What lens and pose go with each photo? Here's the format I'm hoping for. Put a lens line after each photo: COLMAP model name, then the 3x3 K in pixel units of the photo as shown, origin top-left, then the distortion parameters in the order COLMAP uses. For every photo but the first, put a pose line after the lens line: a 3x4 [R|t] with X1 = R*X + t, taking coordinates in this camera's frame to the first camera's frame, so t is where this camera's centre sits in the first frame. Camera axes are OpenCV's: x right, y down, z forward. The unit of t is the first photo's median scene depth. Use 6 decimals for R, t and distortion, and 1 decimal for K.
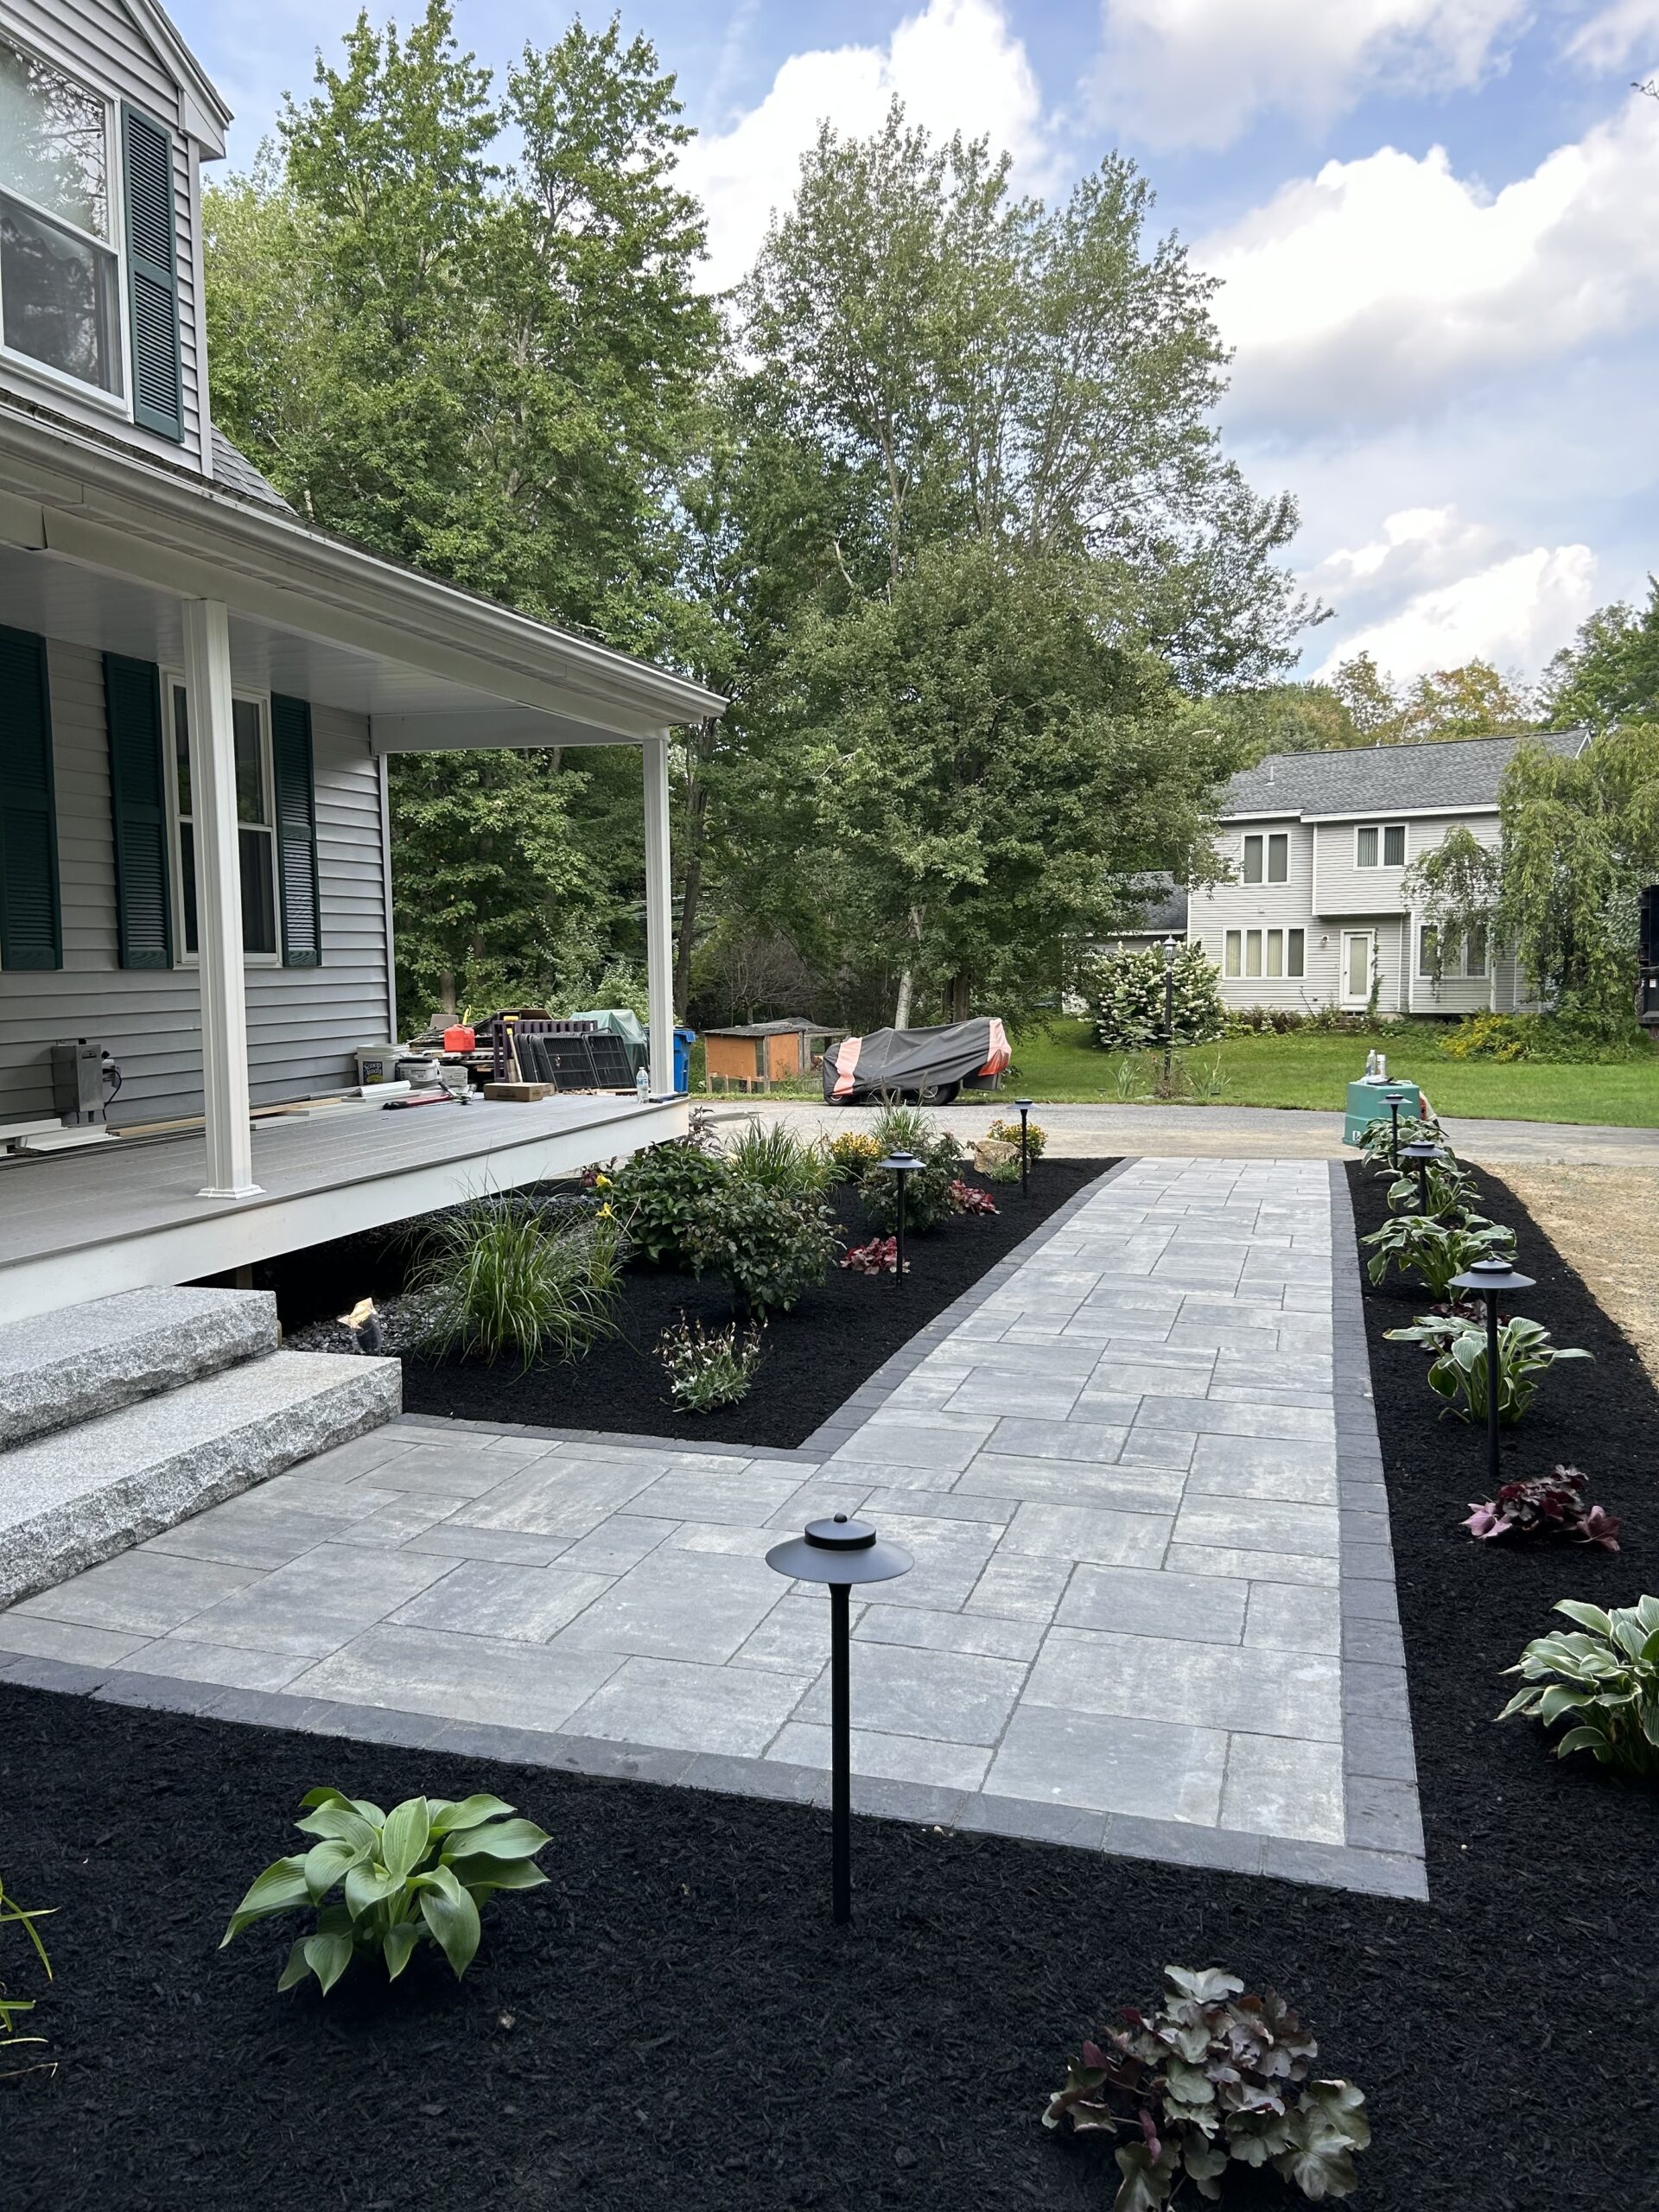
lens RADIAL K [[1650.2, 0, 821.4], [0, 1650.2, 1119.4], [0, 0, 1]] dist [0.053913, -0.073176]
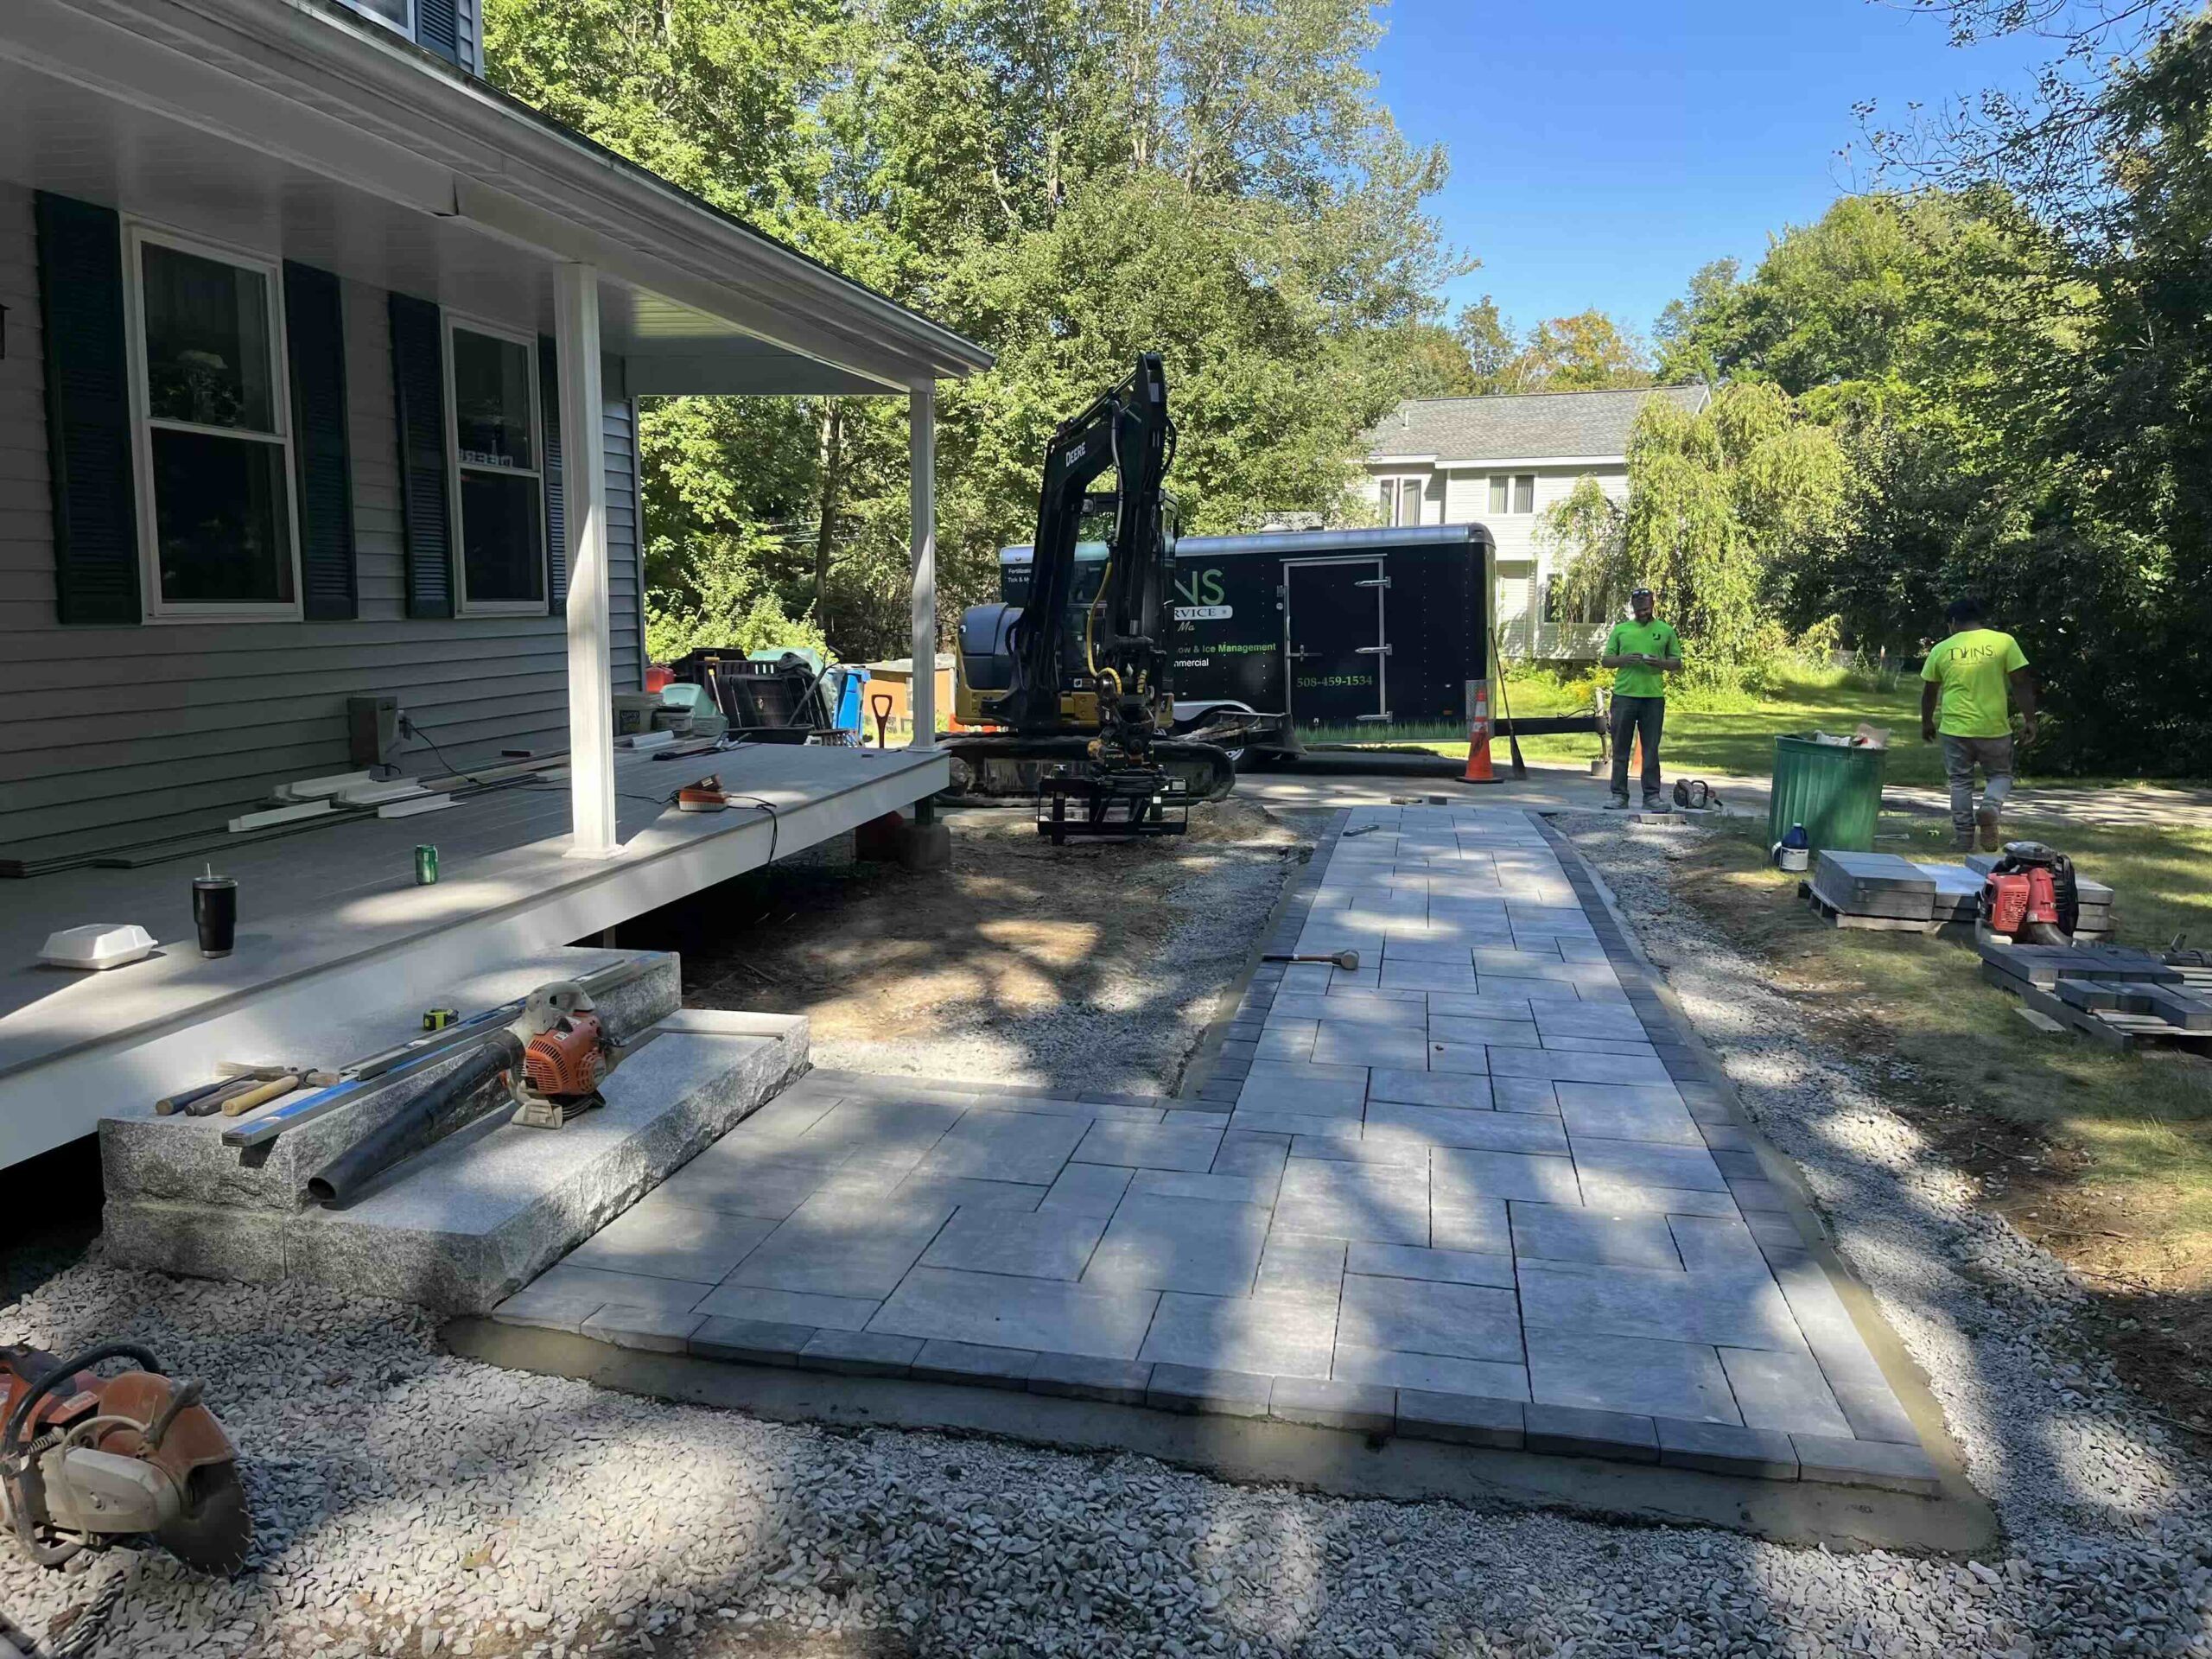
lens RADIAL K [[1662.2, 0, 1099.3], [0, 1662.2, 839.8], [0, 0, 1]] dist [0.053627, -0.073006]
pose [[0.993773, 0.003736, 0.111359, -0.038519], [-0.009816, 0.998487, 0.054103, -0.005289], [-0.110988, -0.054859, 0.992306, -0.011950]]
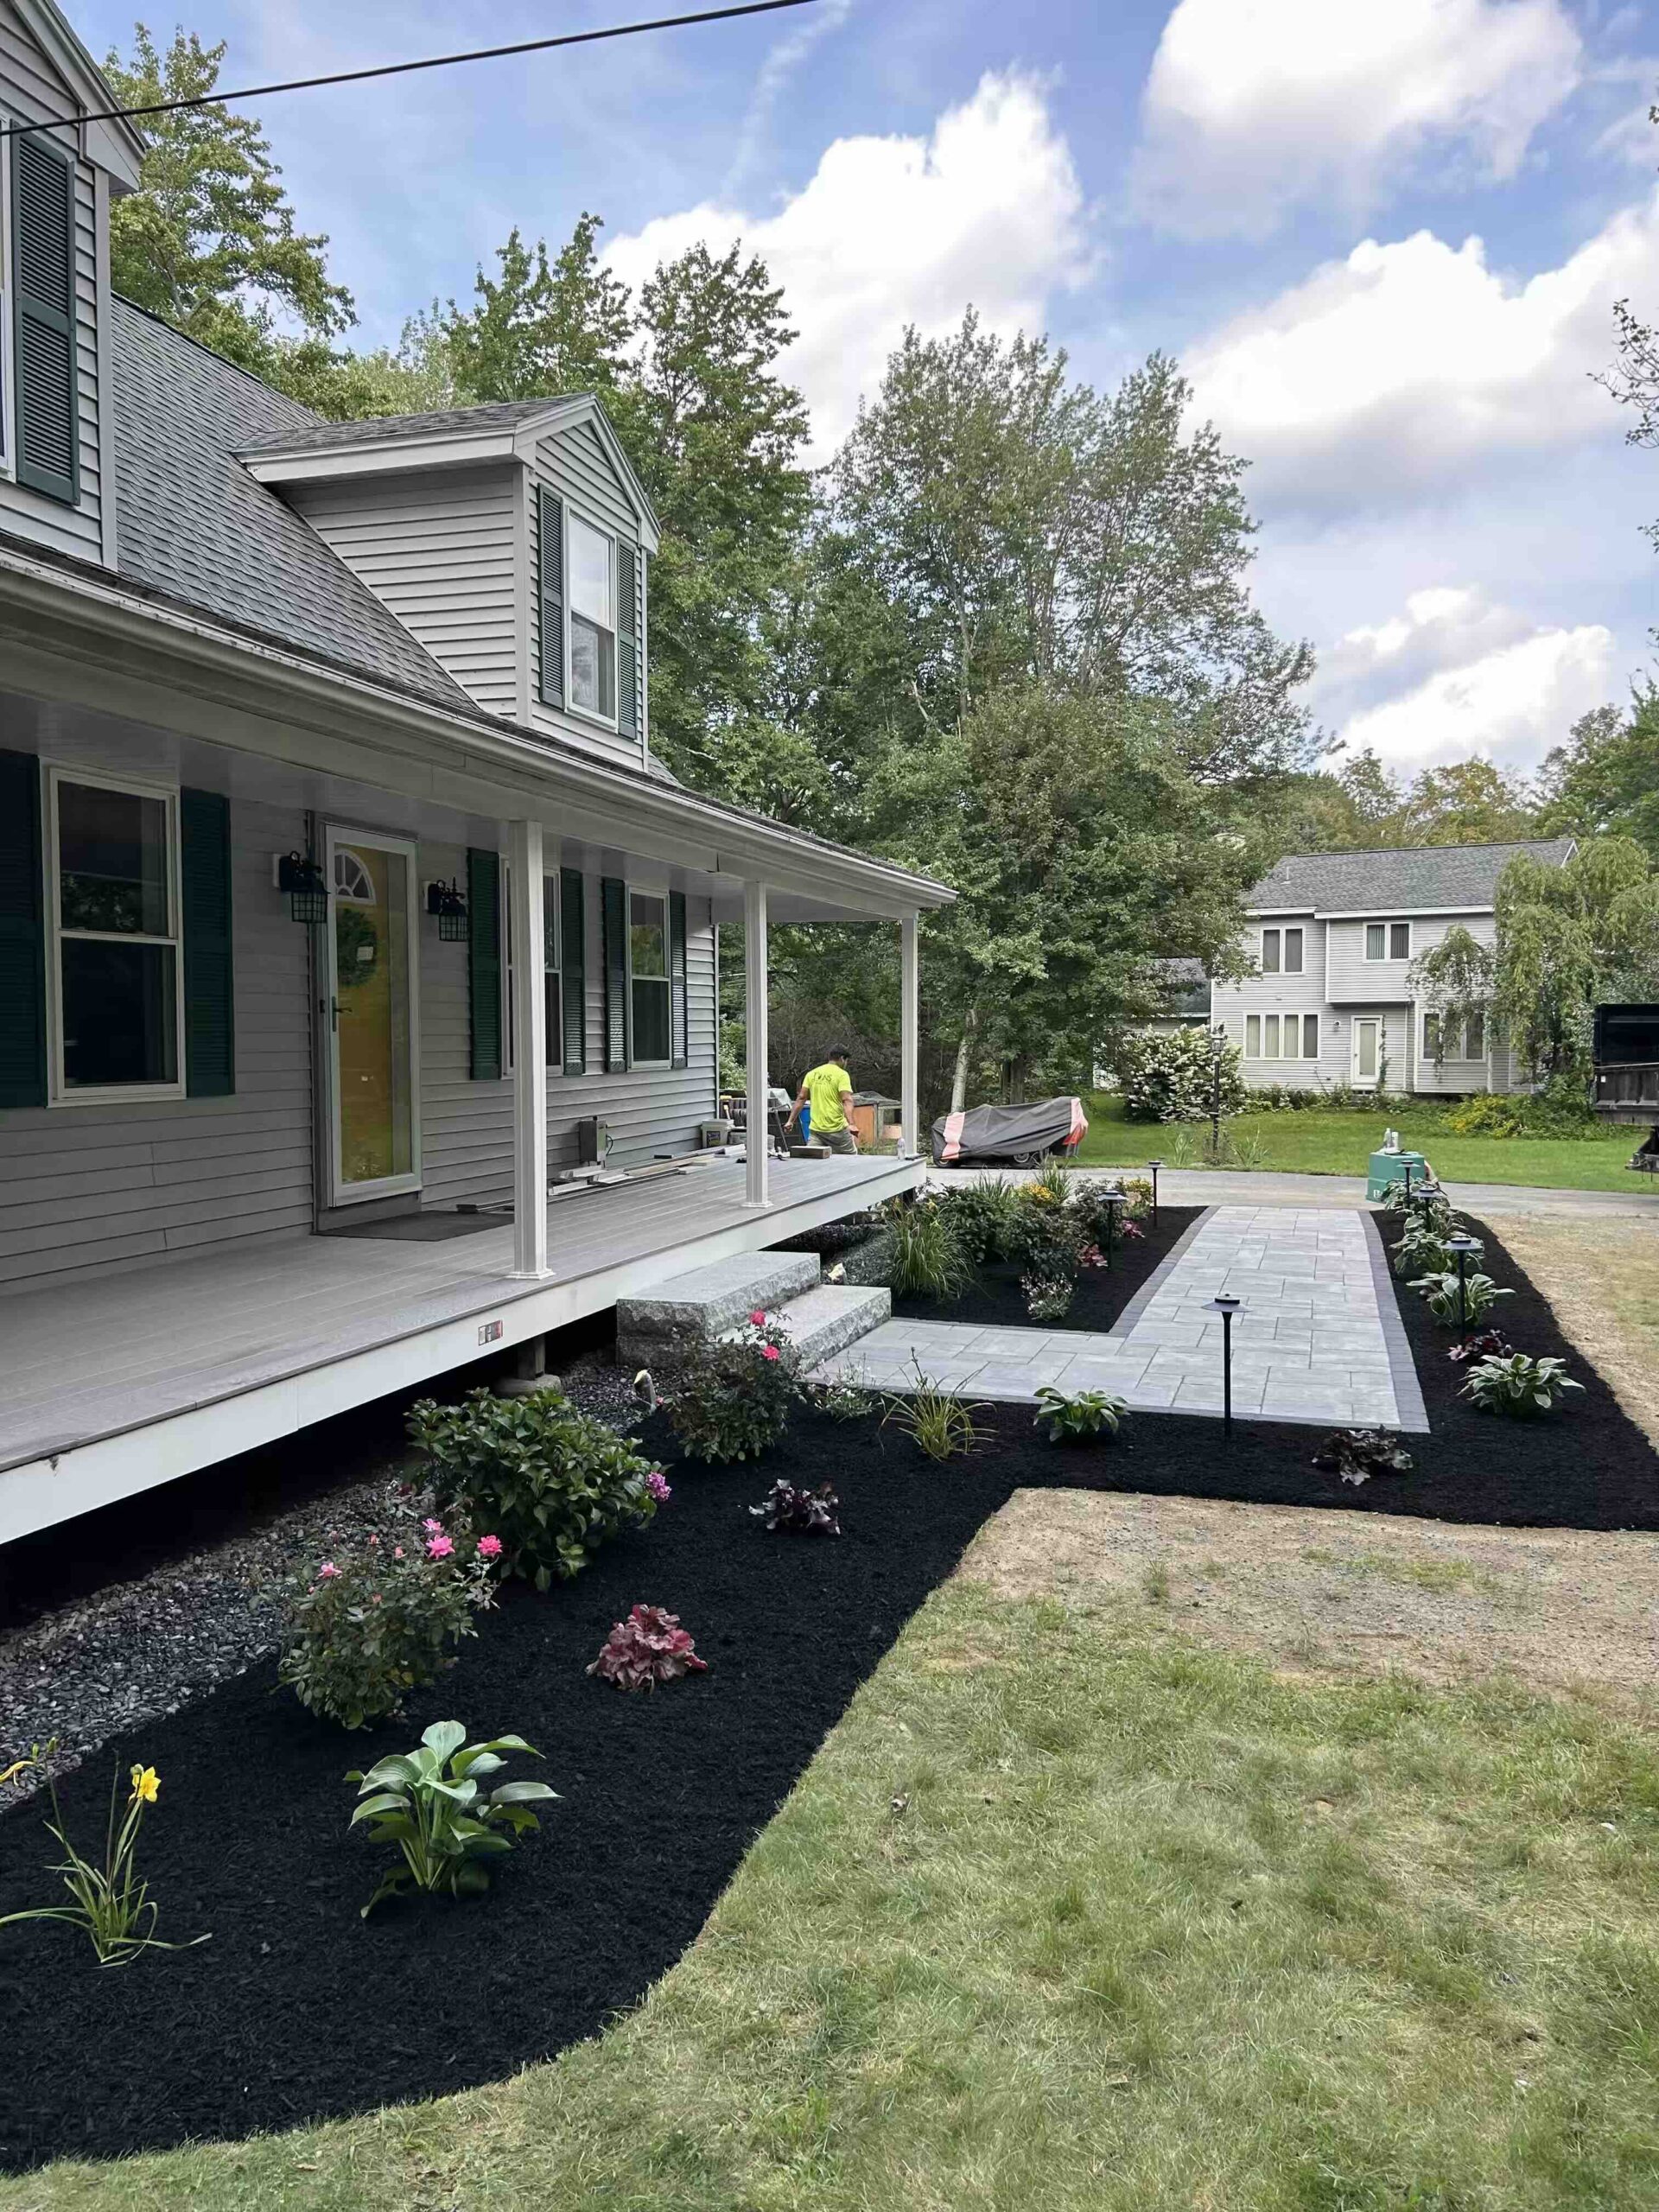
lens RADIAL K [[1751.0, 0, 779.2], [0, 1751.0, 1122.0], [0, 0, 1]] dist [0.079464, -0.176767]
pose [[0.999940, 0.010107, -0.004229, -0.077074], [-0.010261, 0.999211, -0.038377, 0.006178], [0.003837, 0.038418, 0.999254, -0.212177]]
